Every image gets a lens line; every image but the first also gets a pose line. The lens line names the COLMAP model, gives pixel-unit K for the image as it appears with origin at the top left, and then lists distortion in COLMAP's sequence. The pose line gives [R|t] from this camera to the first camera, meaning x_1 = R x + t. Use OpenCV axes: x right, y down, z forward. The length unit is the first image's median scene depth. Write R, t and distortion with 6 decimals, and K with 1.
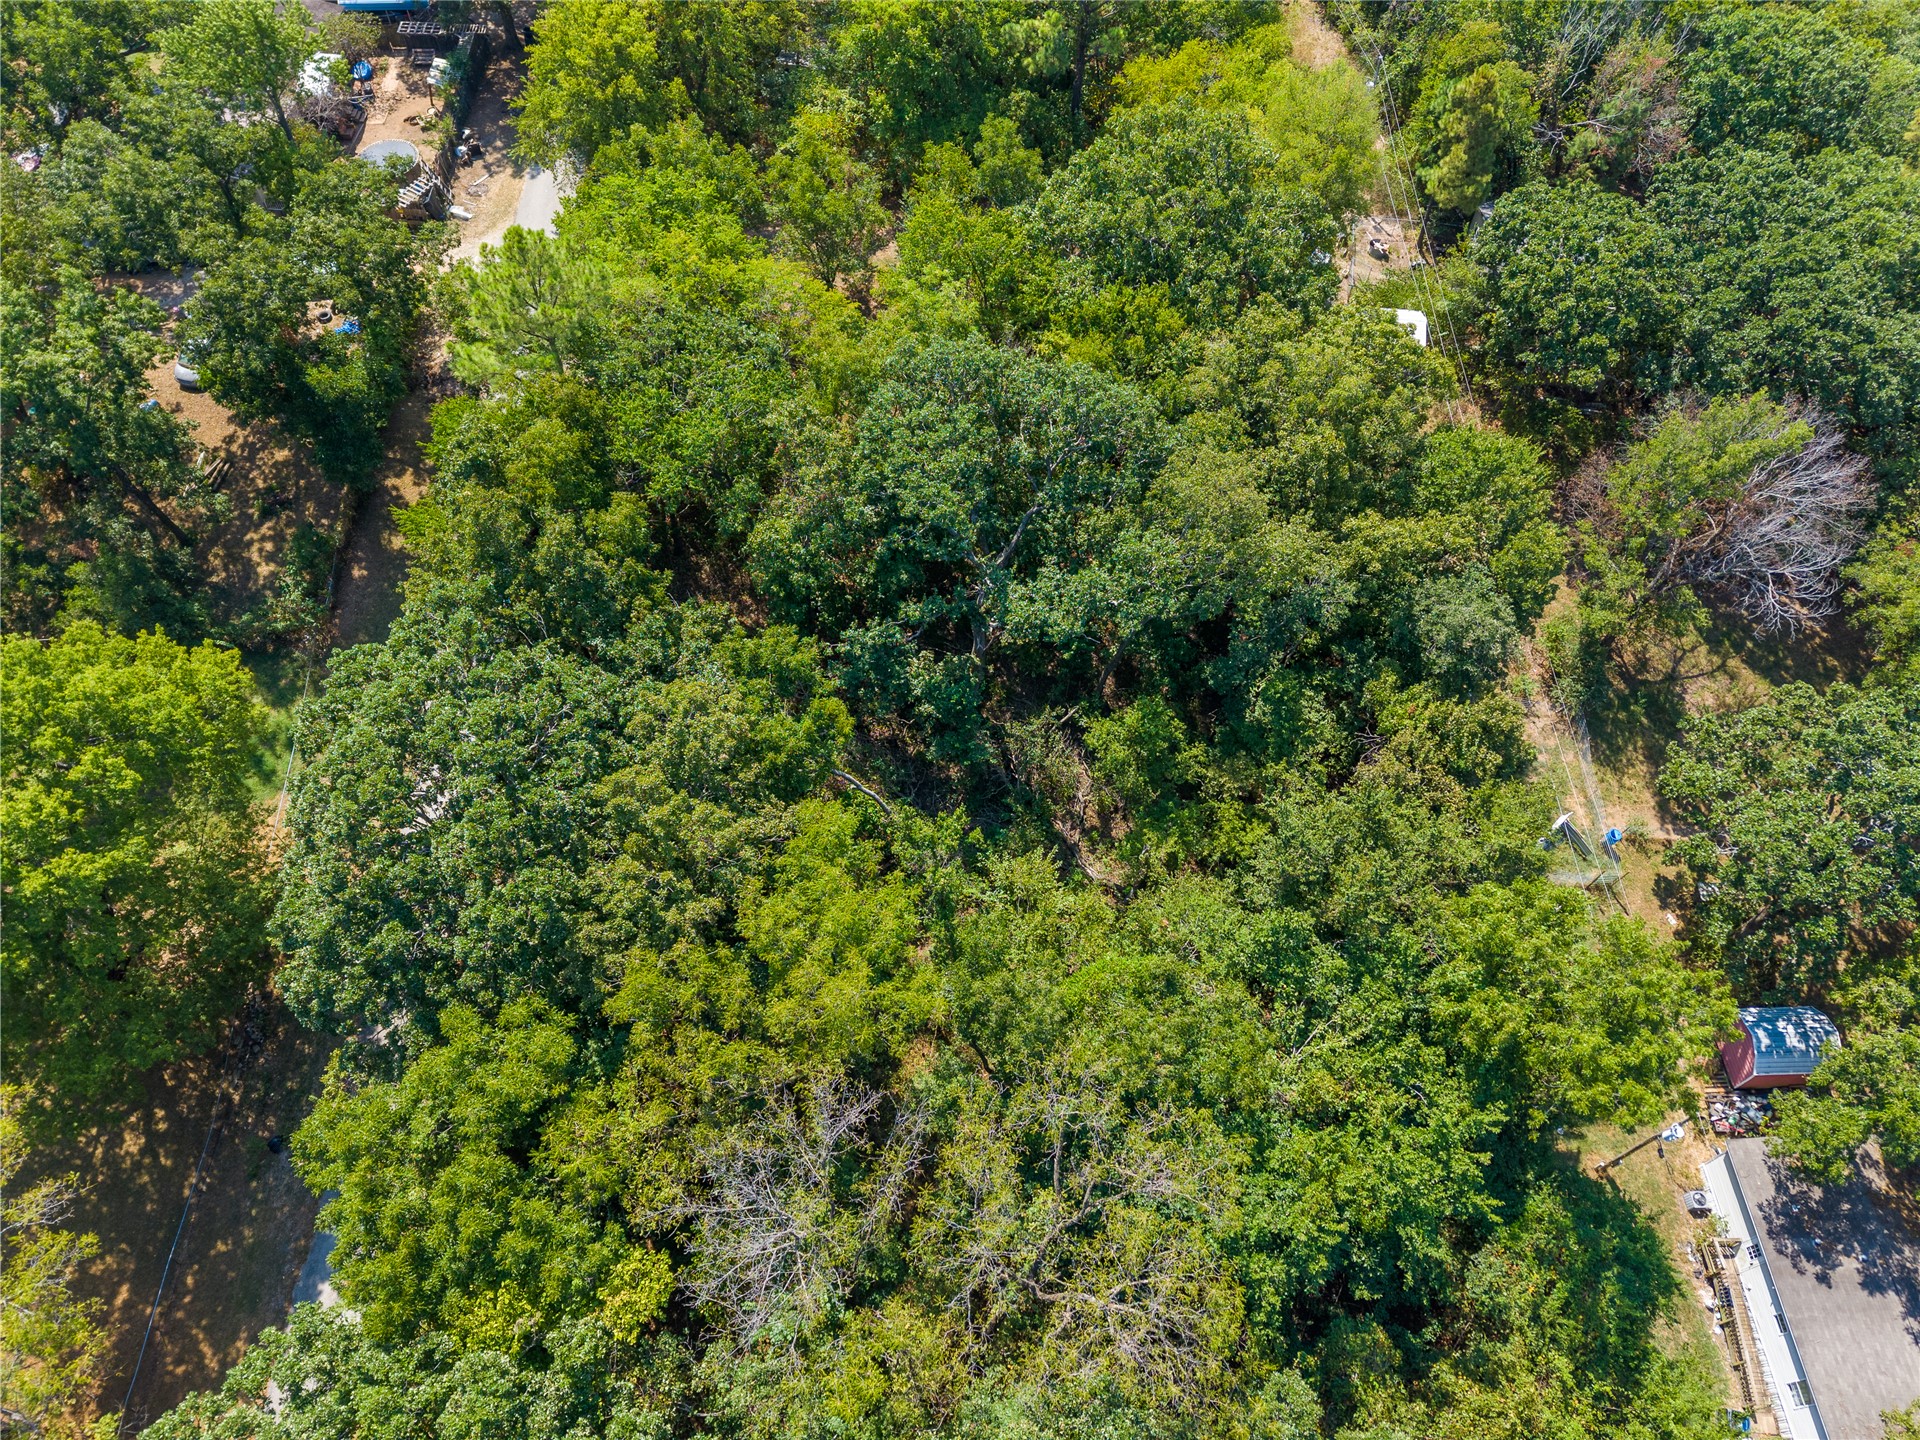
lens RADIAL K [[1282.8, 0, 963.5], [0, 1282.8, 749.4], [0, 0, 1]] dist [0.004772, -0.005250]
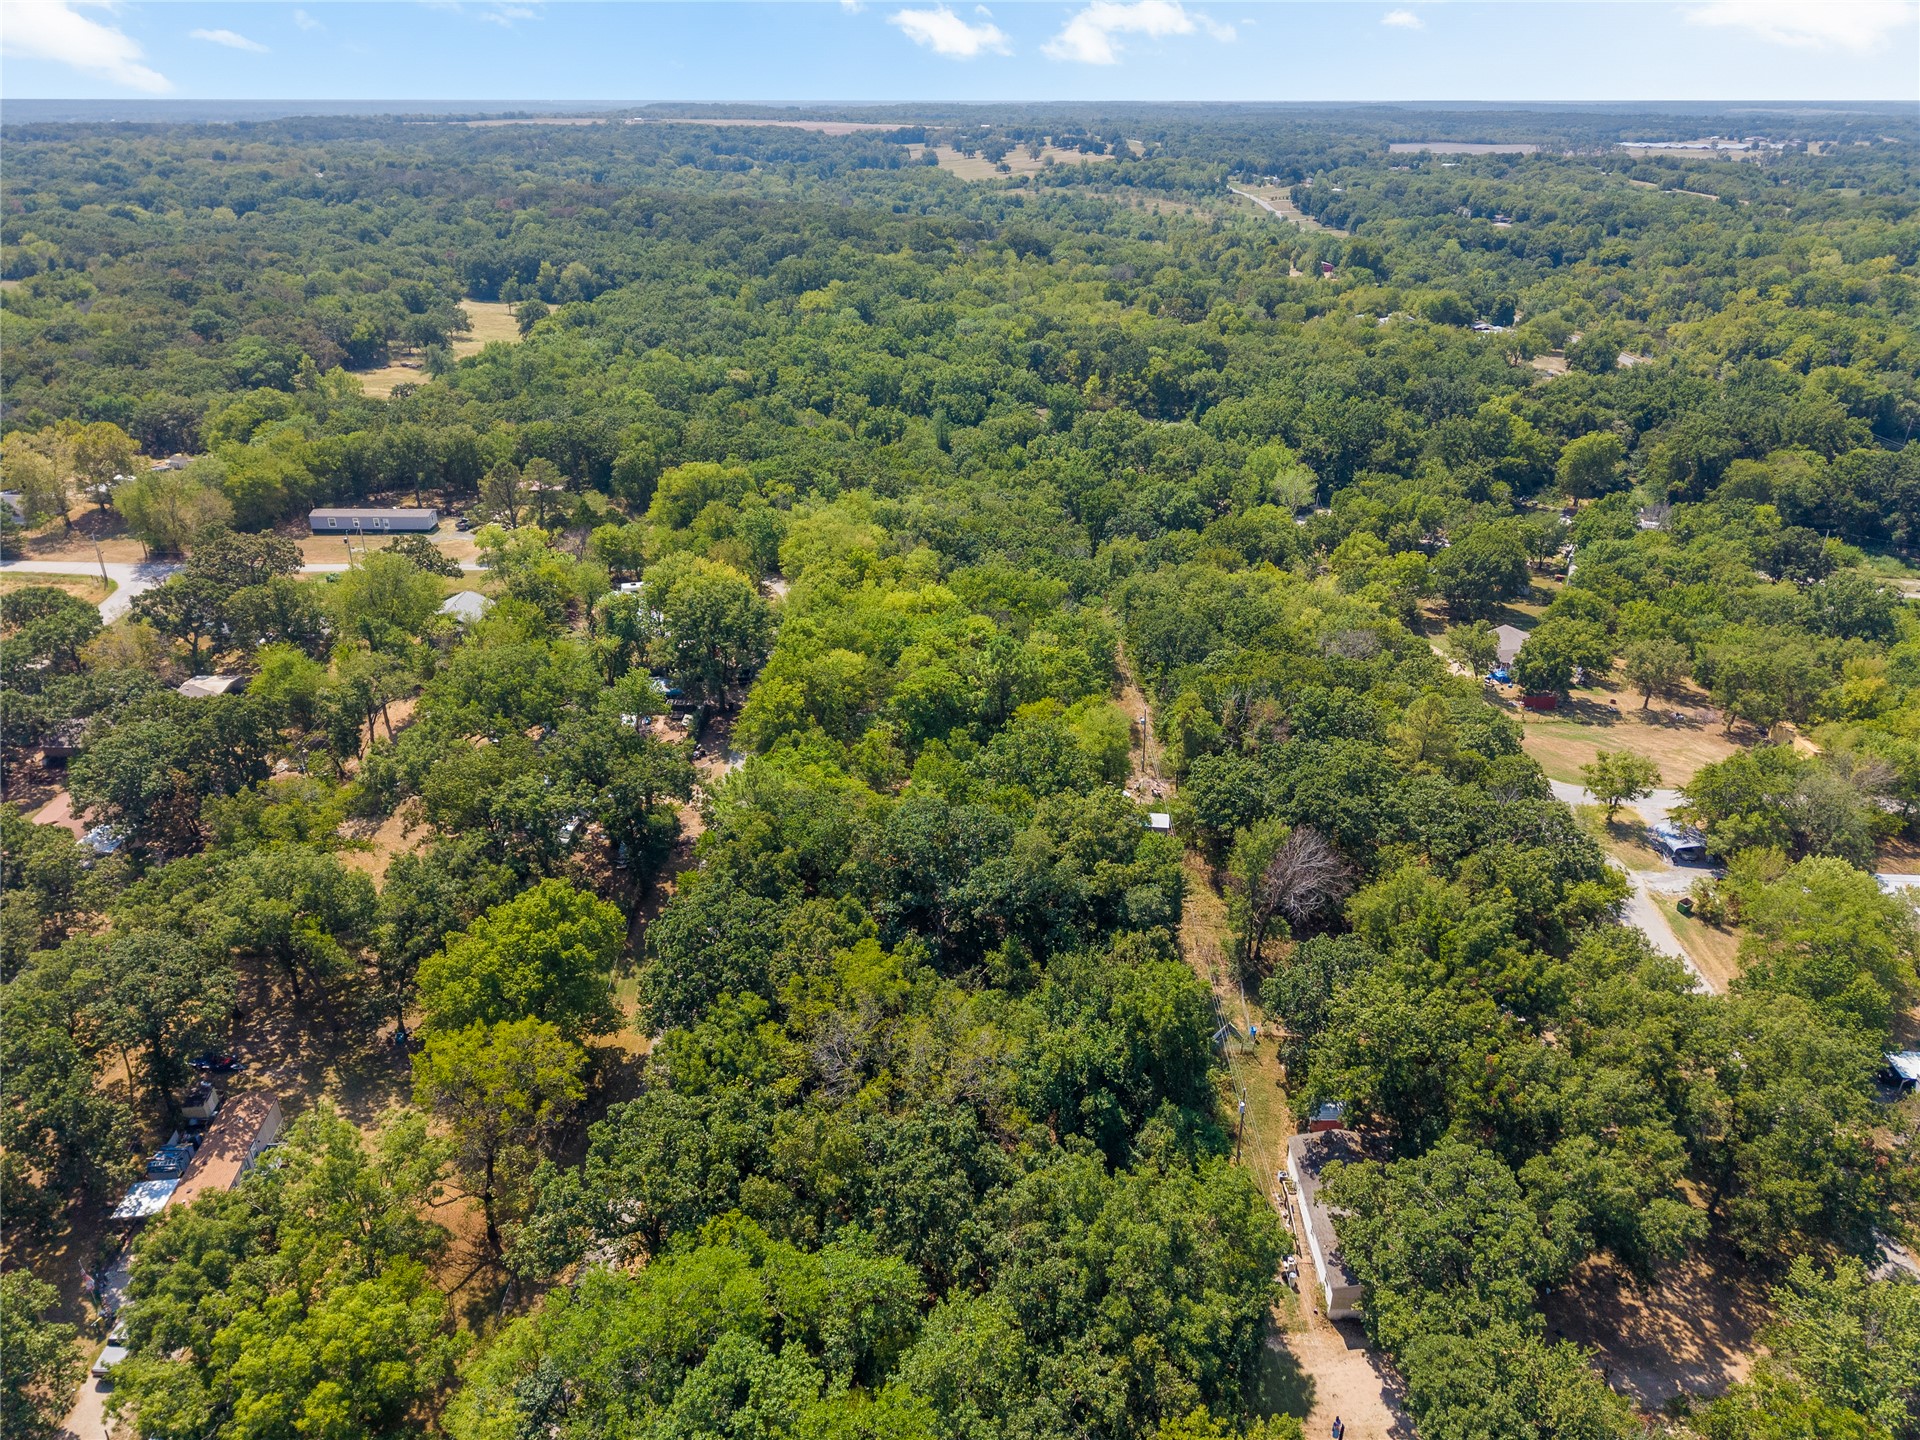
lens RADIAL K [[1282.8, 0, 963.5], [0, 1282.8, 749.4], [0, 0, 1]] dist [0.004772, -0.005250]
pose [[0.999466, -0.001100, -0.032650, 0.112270], [-0.015153, 0.869812, -0.493150, 0.647827], [0.028942, 0.493382, 0.869331, -0.925387]]
